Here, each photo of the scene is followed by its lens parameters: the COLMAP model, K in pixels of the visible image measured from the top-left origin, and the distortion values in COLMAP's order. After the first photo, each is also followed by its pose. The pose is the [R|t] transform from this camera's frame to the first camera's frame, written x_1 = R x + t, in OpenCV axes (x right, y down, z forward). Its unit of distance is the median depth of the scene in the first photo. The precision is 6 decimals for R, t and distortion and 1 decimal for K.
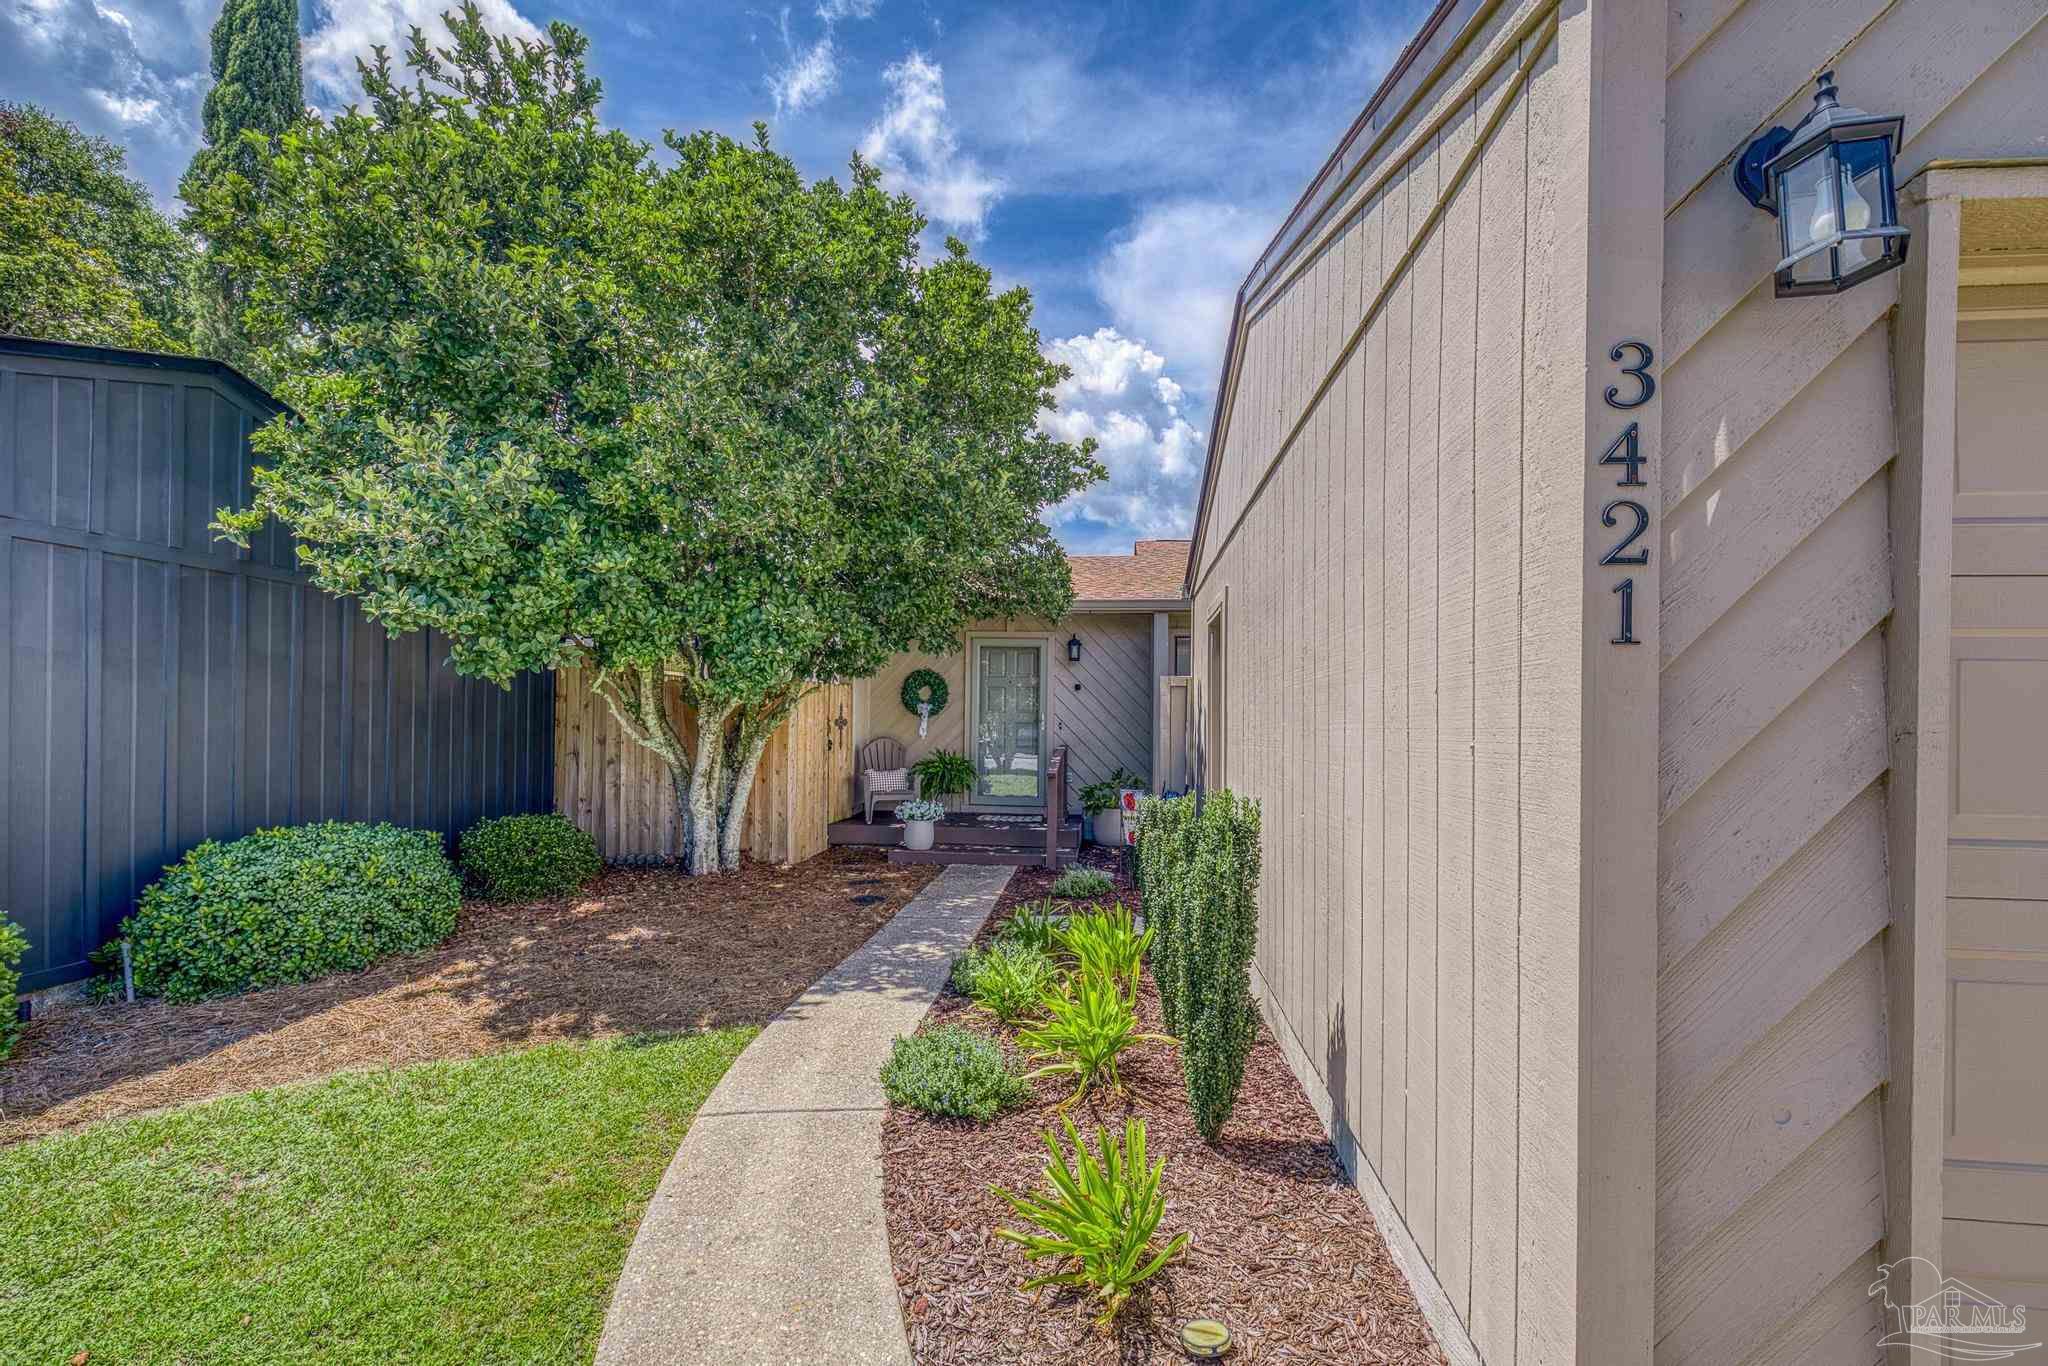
lens RADIAL K [[874.2, 0, 1032.4], [0, 874.2, 700.8], [0, 0, 1]] dist [-0.001865, 0.000667]
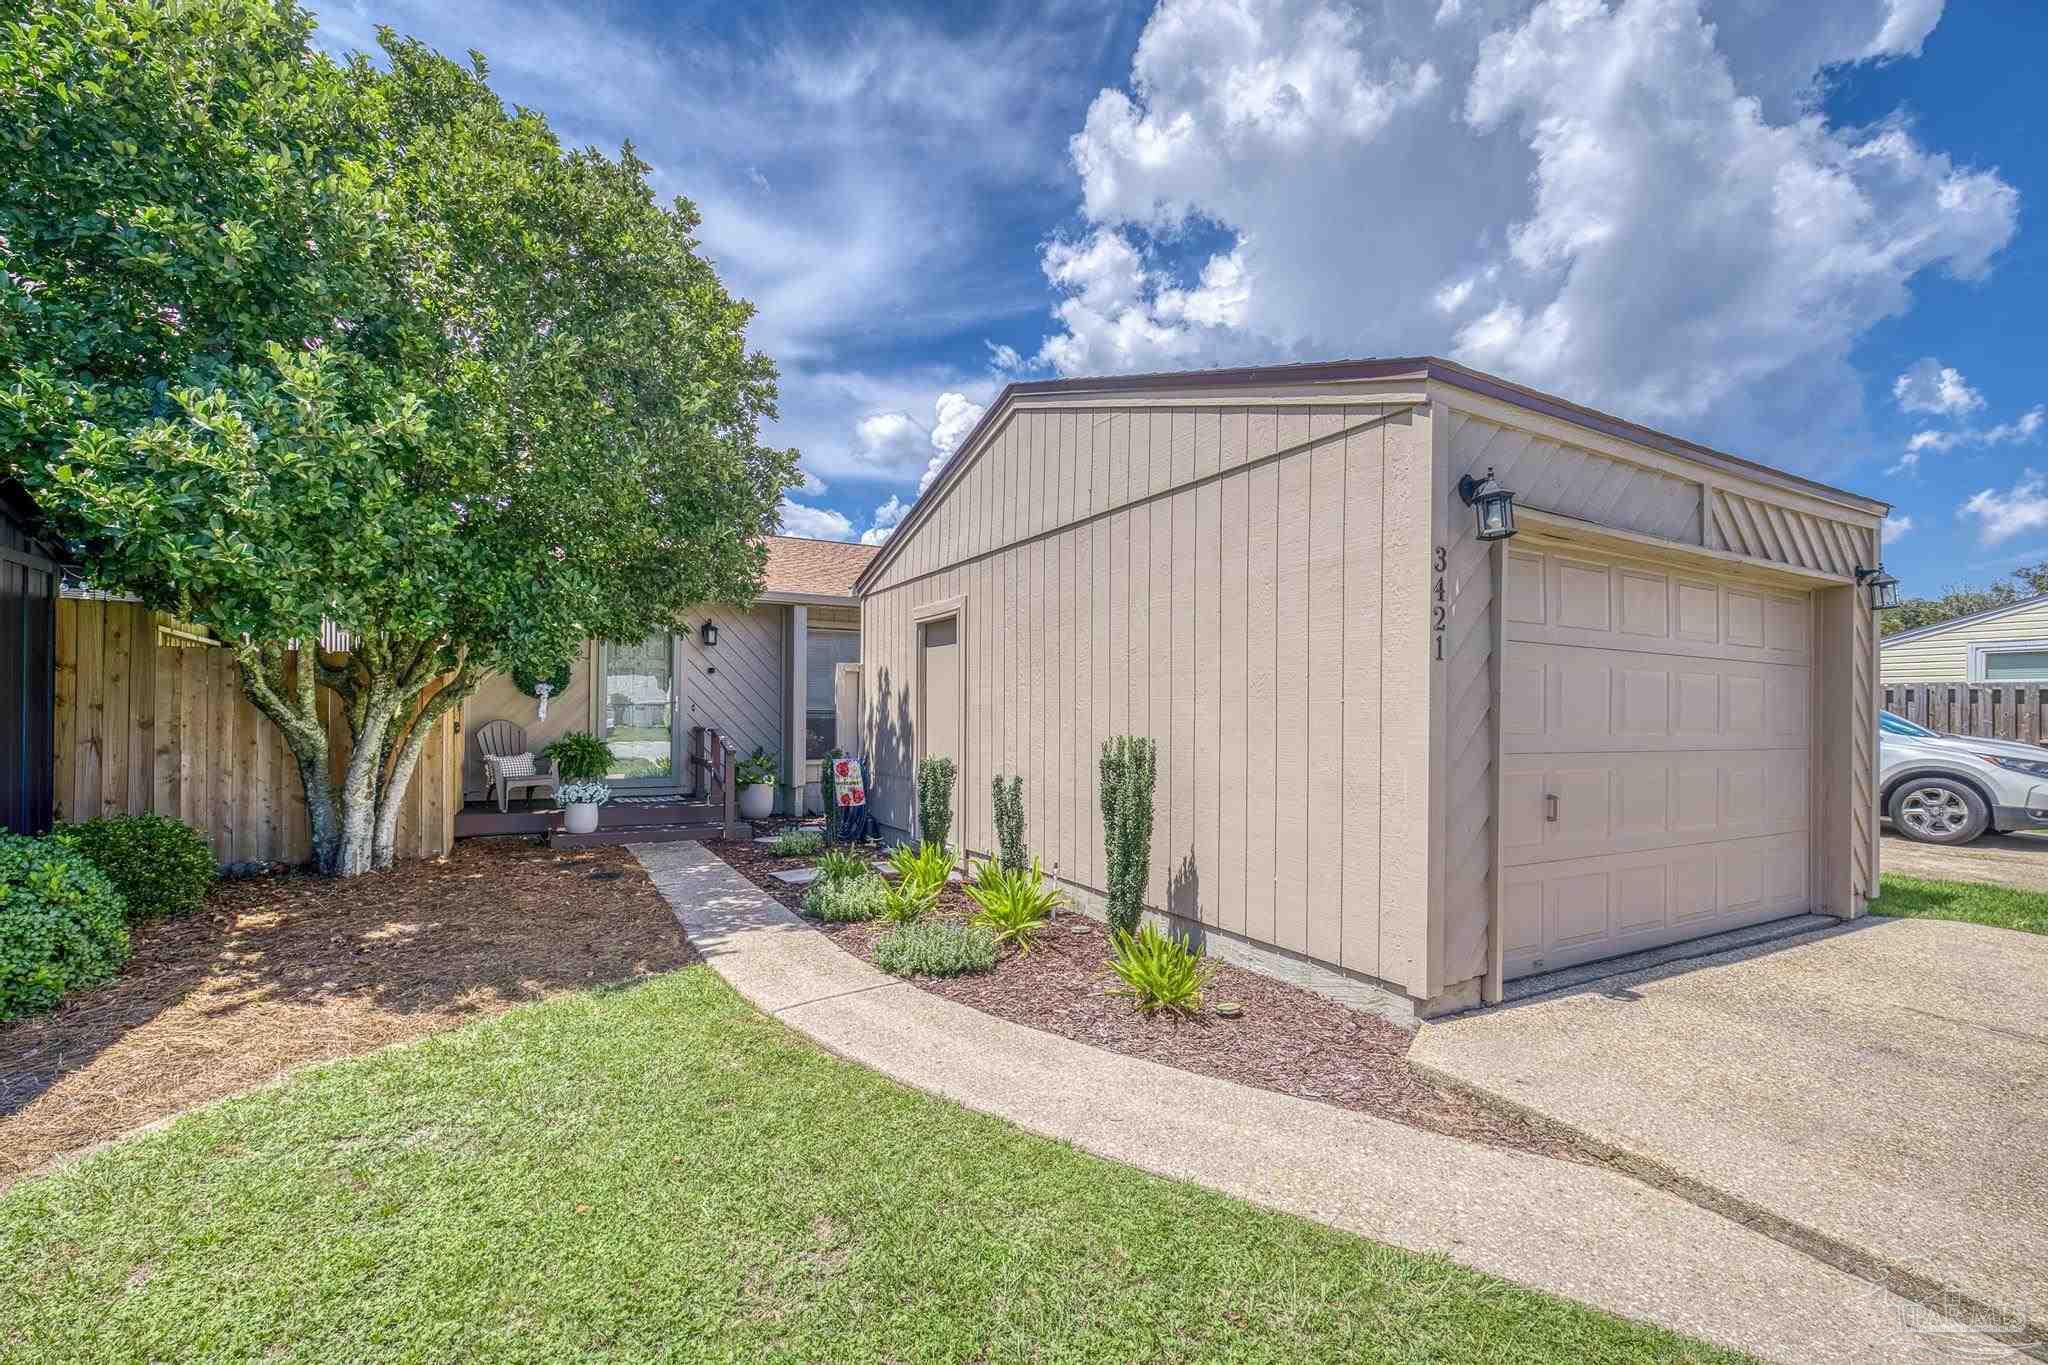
lens RADIAL K [[874.2, 0, 1006.4], [0, 874.2, 697.3], [0, 0, 1]] dist [-0.001865, 0.000667]
pose [[0.825762, 0.008118, 0.563960, -0.422202], [-0.012863, 0.999907, 0.004442, 0.012228], [-0.563871, -0.010922, 0.825790, -0.102426]]
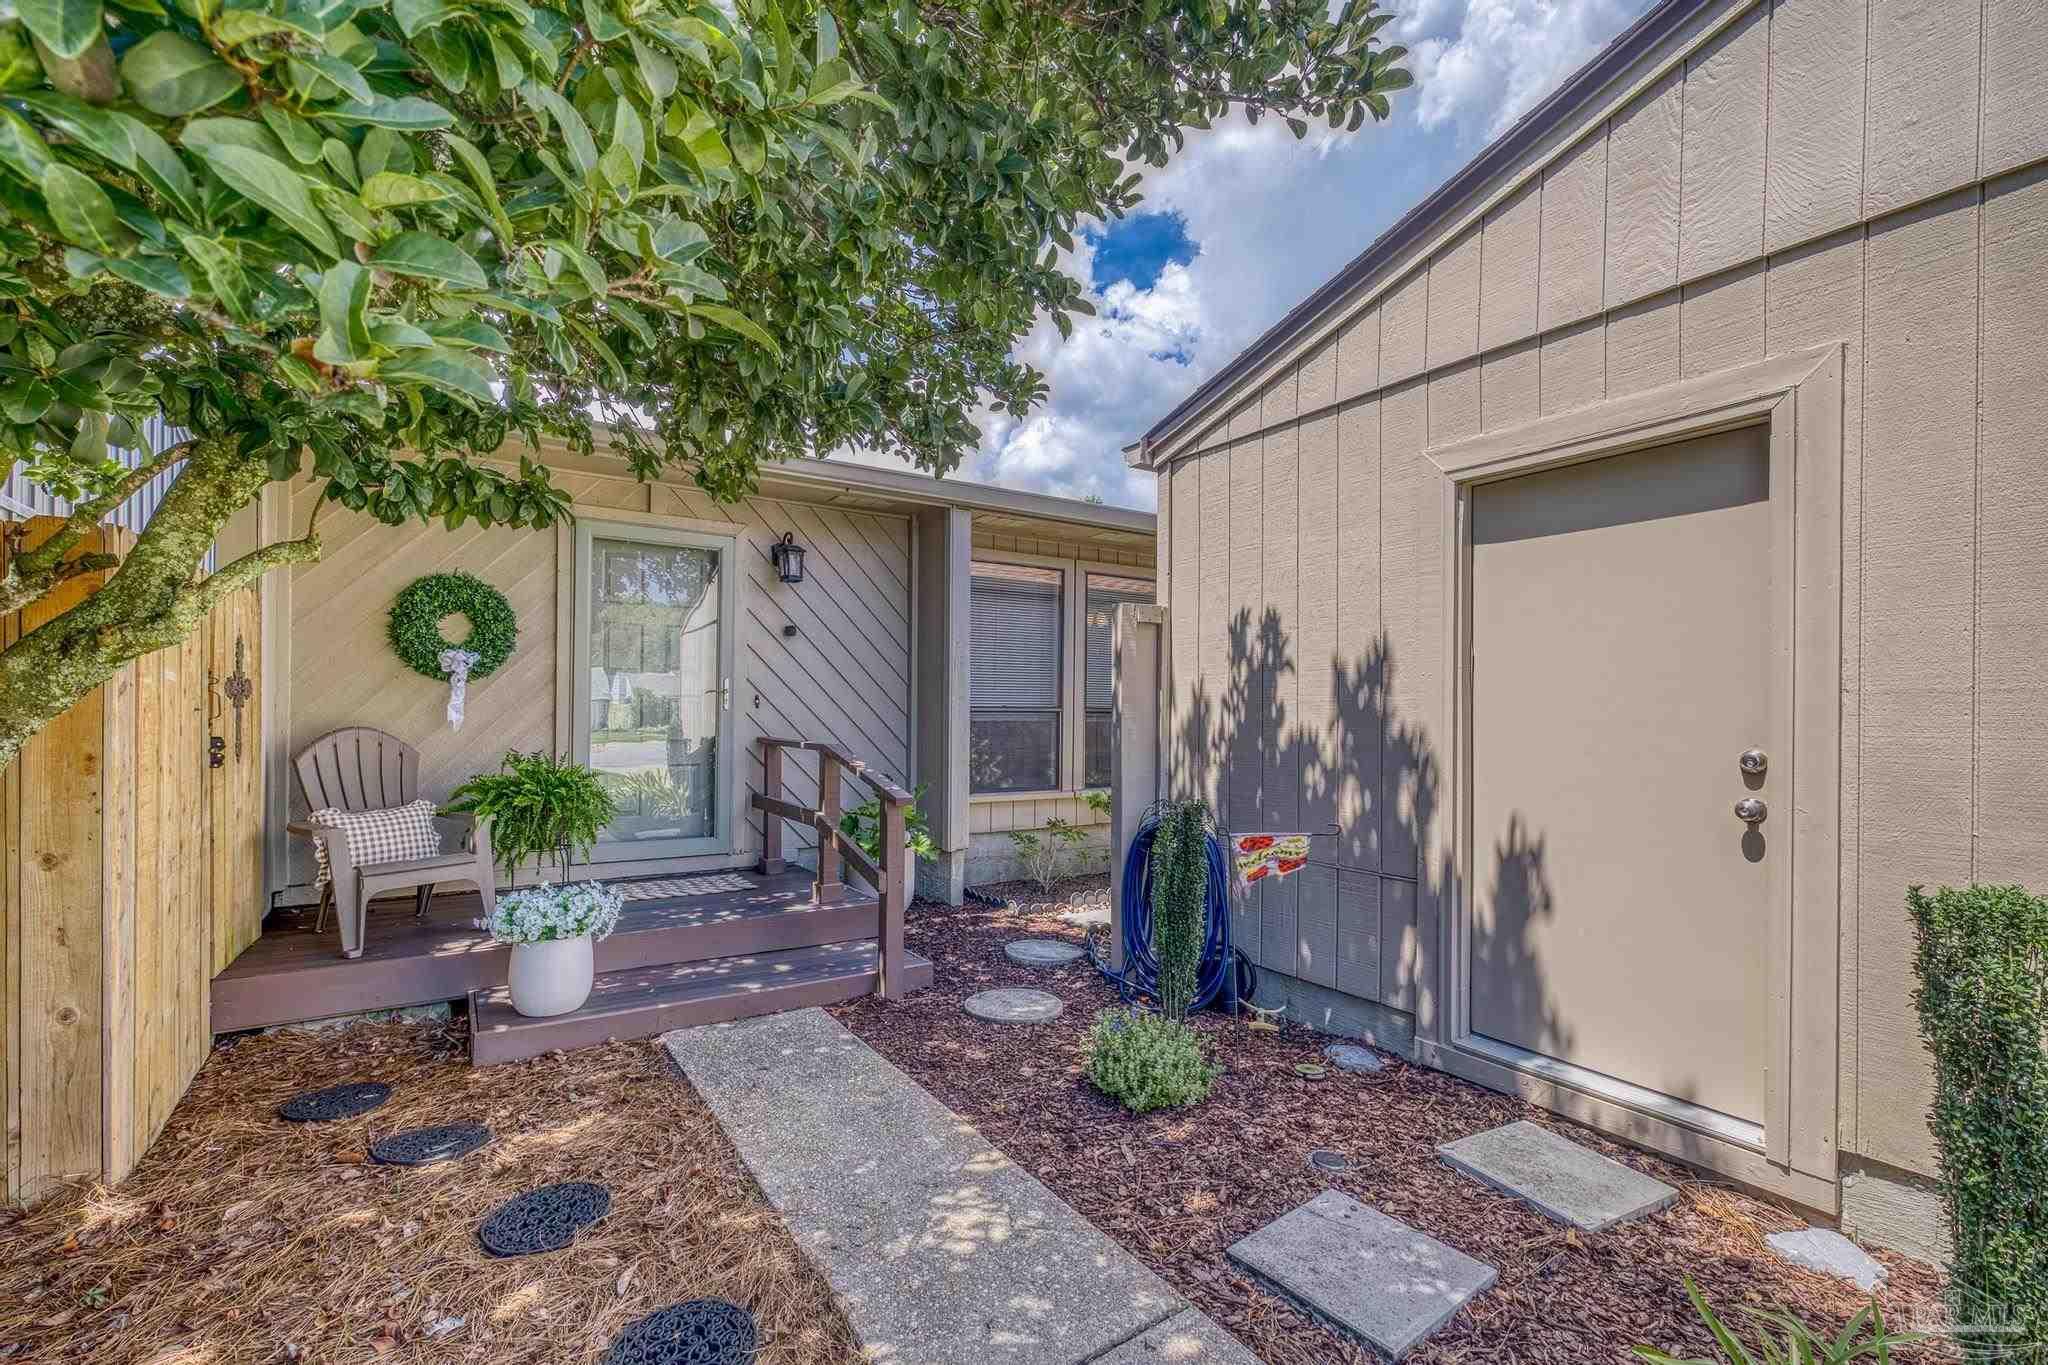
lens RADIAL K [[874.2, 0, 1009.3], [0, 874.2, 708.4], [0, 0, 1]] dist [-0.001865, 0.000667]
pose [[0.787076, -0.003115, 0.616848, -0.308186], [-0.013994, 0.999640, 0.022904, 0.032358], [-0.616697, -0.026659, 0.786749, 0.824921]]
